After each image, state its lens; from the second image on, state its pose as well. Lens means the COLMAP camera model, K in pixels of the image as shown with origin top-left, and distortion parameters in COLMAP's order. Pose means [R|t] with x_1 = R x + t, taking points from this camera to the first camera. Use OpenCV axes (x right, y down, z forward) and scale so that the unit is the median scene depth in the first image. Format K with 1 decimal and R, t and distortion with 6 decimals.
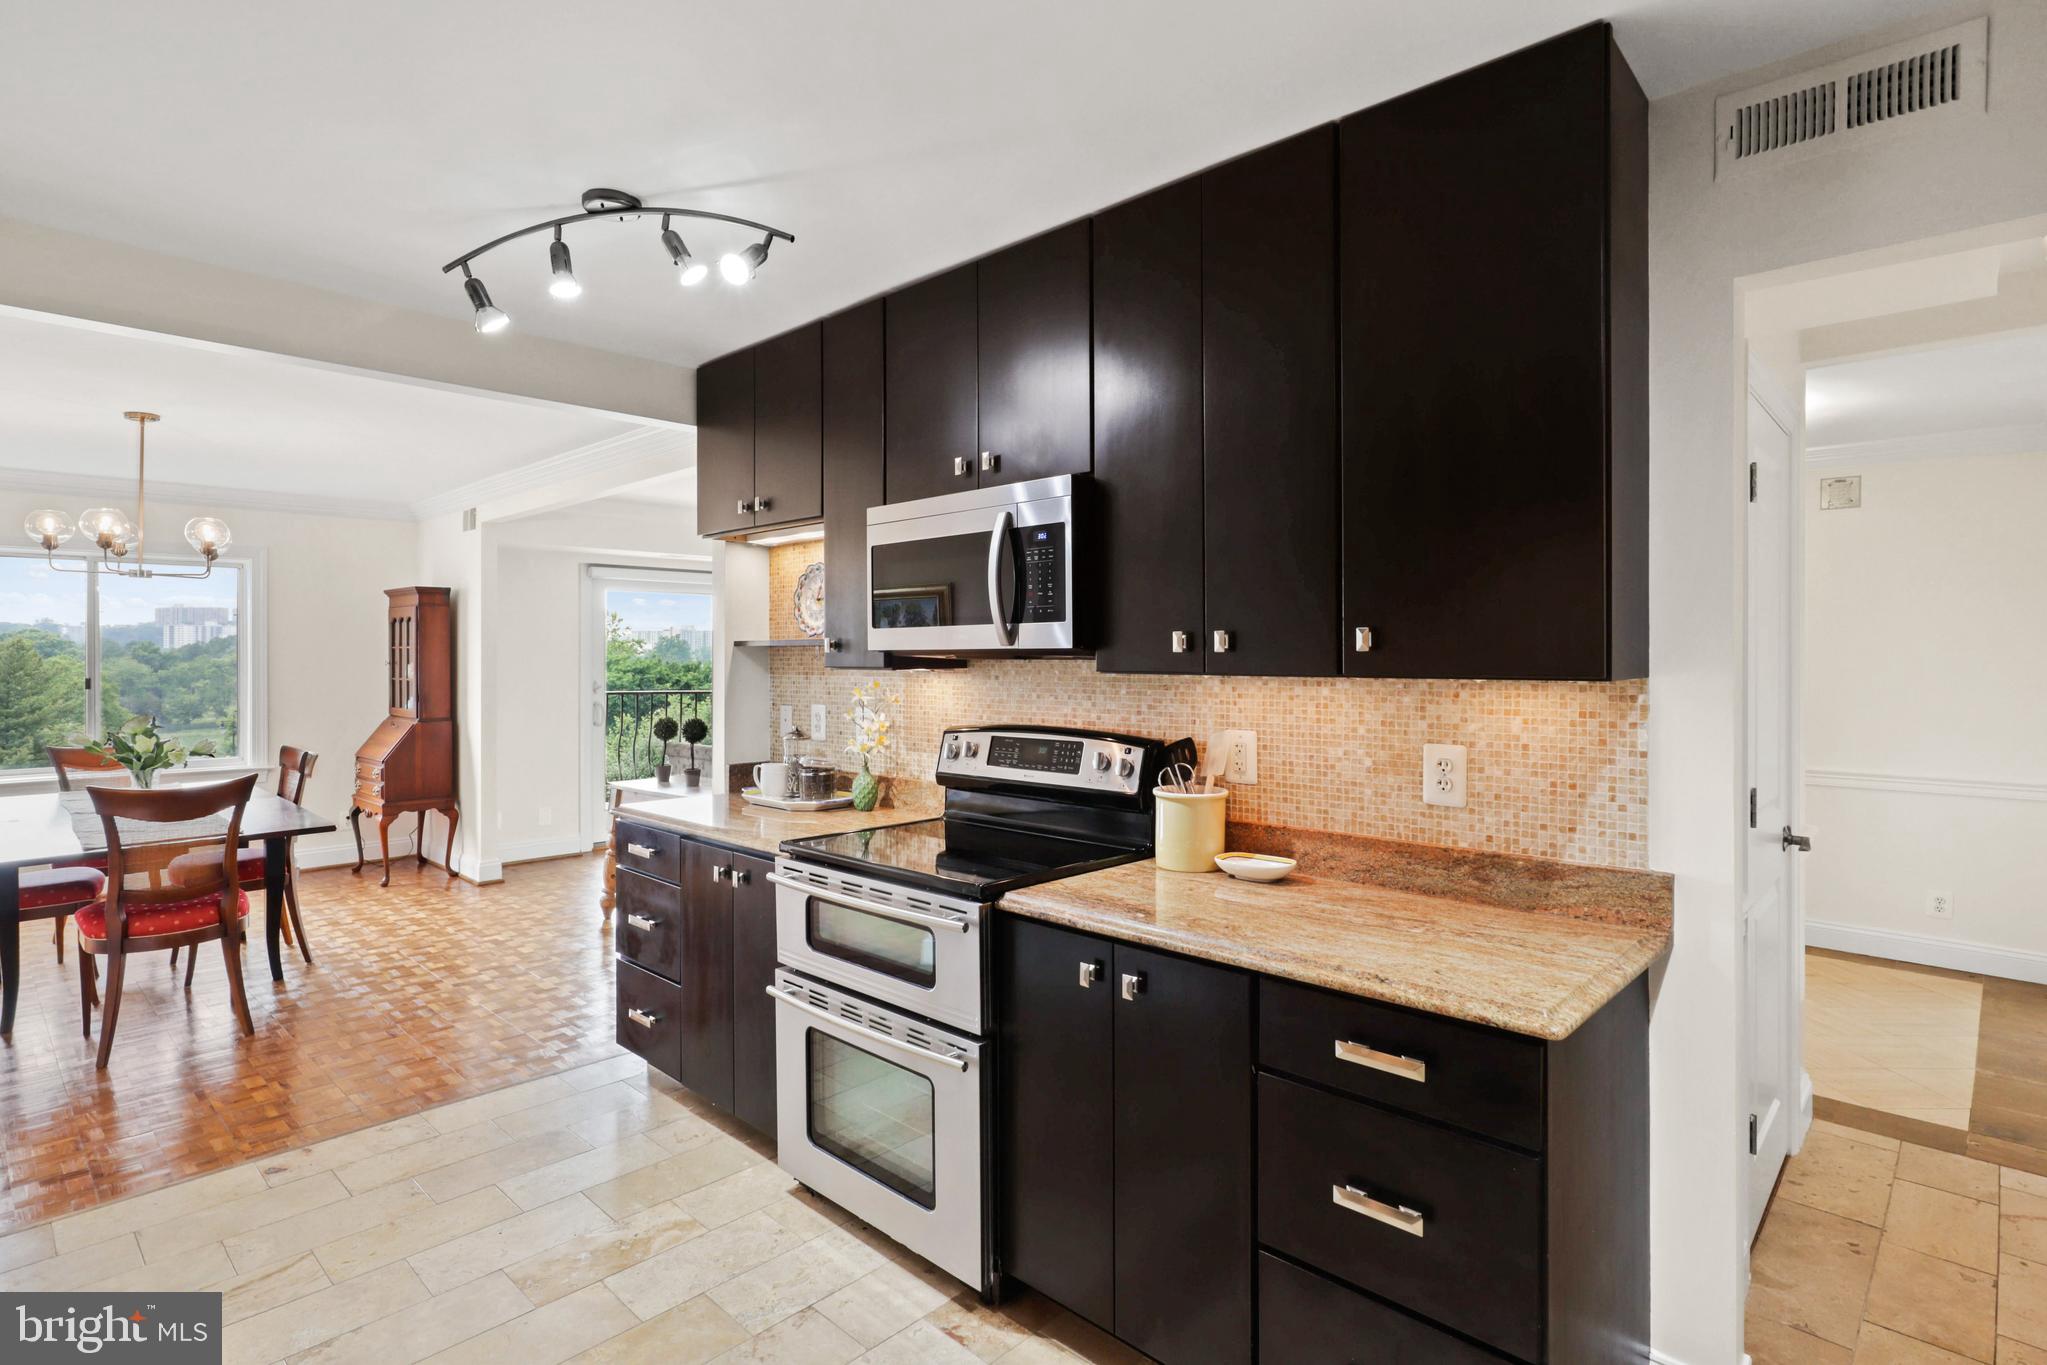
lens RADIAL K [[1029.0, 0, 1014.6], [0, 1029.0, 657.8], [0, 0, 1]] dist [-0.020295, 0.010482]
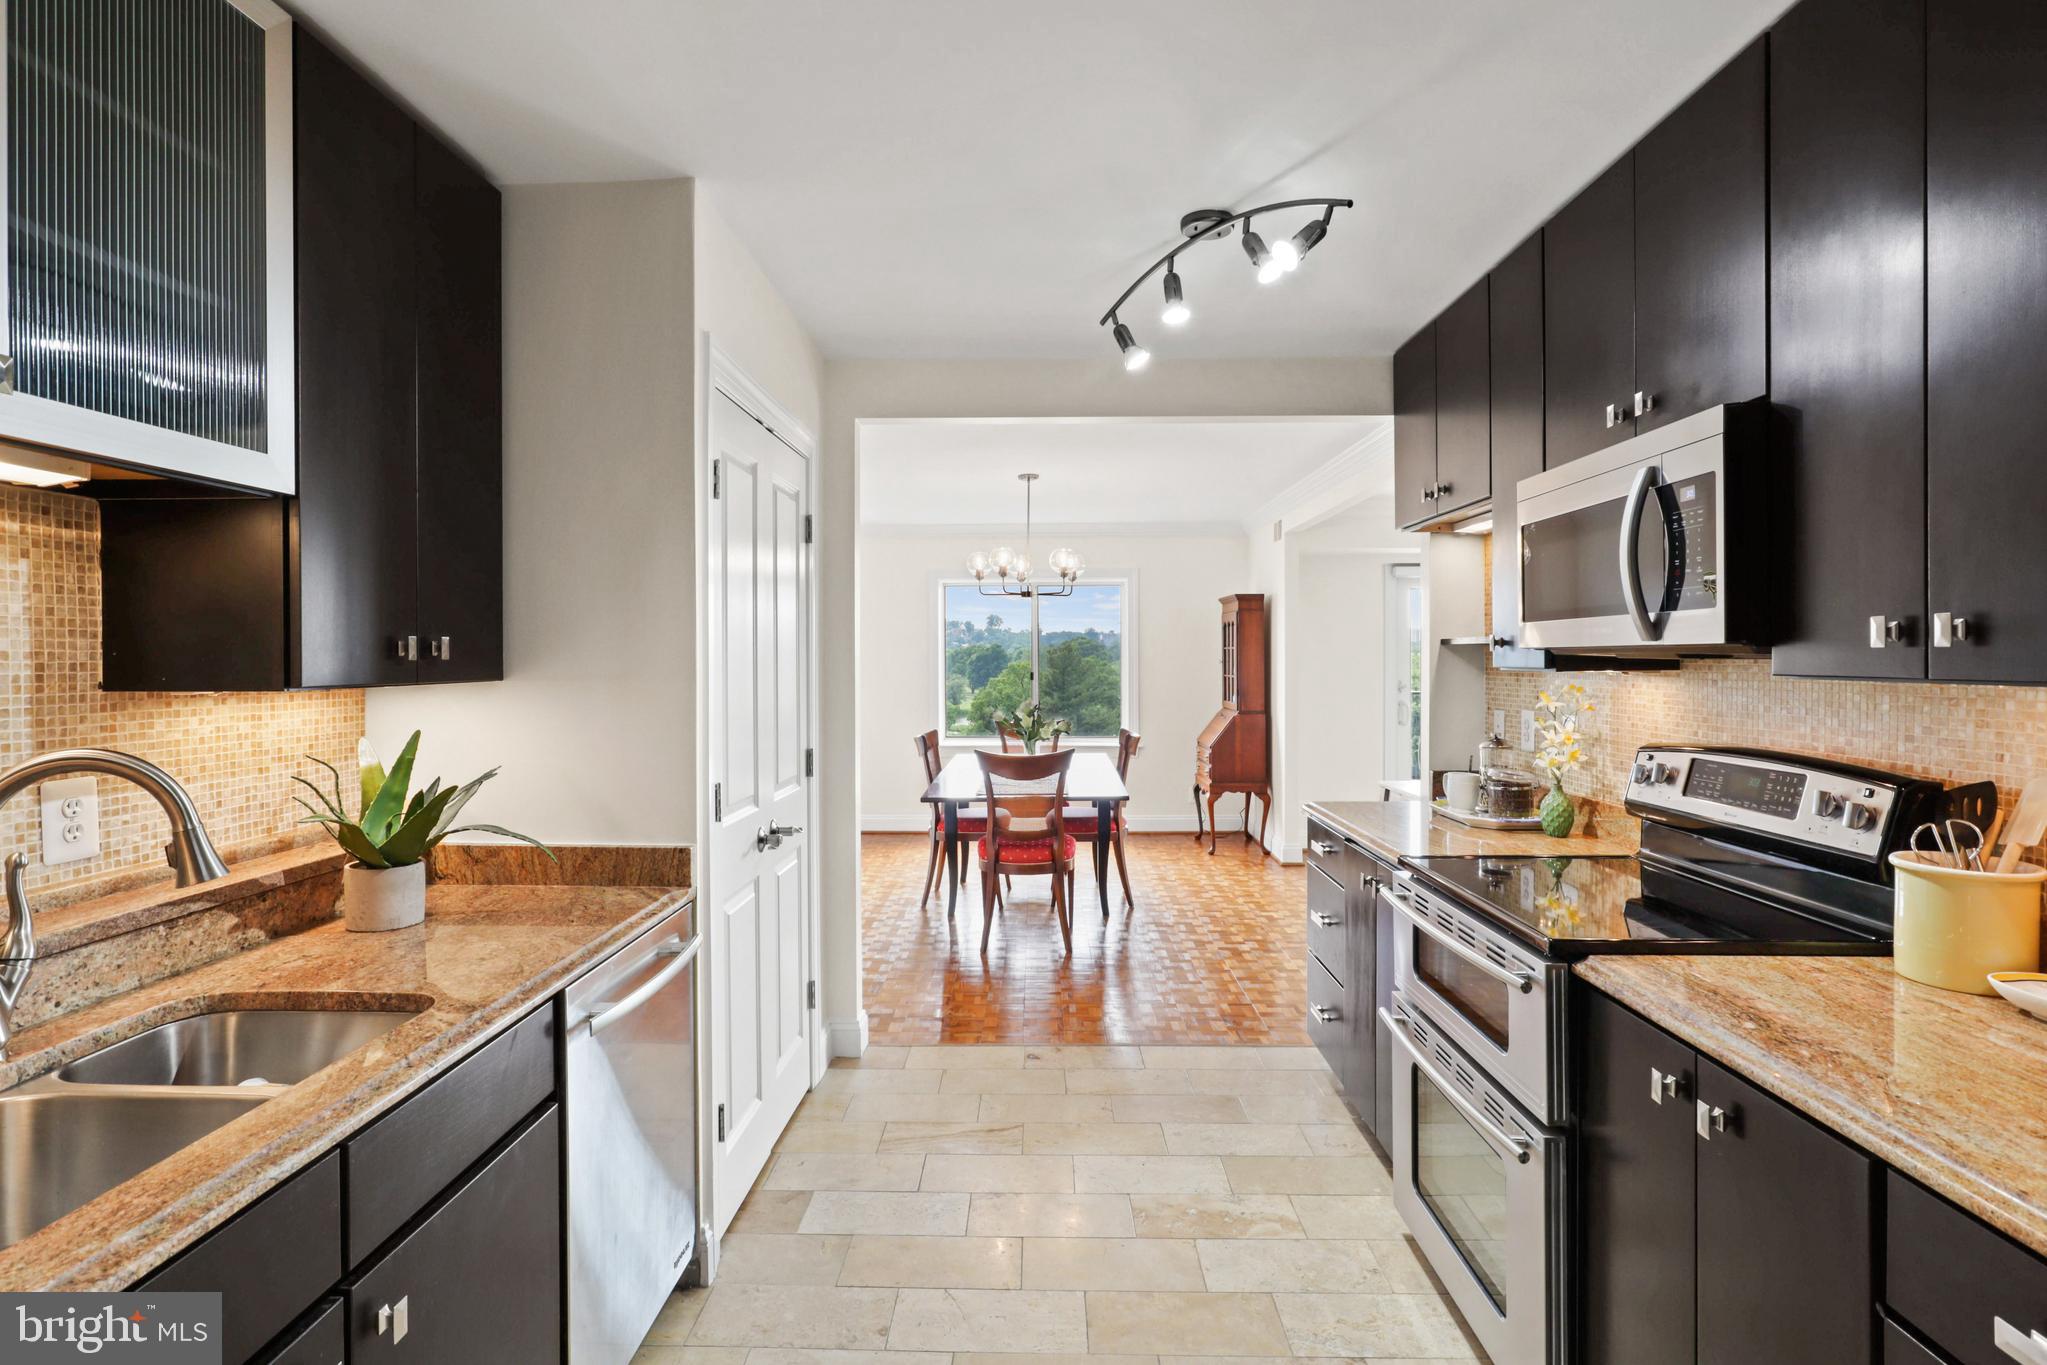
lens RADIAL K [[1029.0, 0, 1019.6], [0, 1029.0, 667.9], [0, 0, 1]] dist [-0.020295, 0.010482]
pose [[0.675939, 0.008106, -0.736913, 0.207453], [-0.001097, 0.999949, 0.009993, 0.001402], [0.736957, -0.005947, 0.675914, 0.118171]]
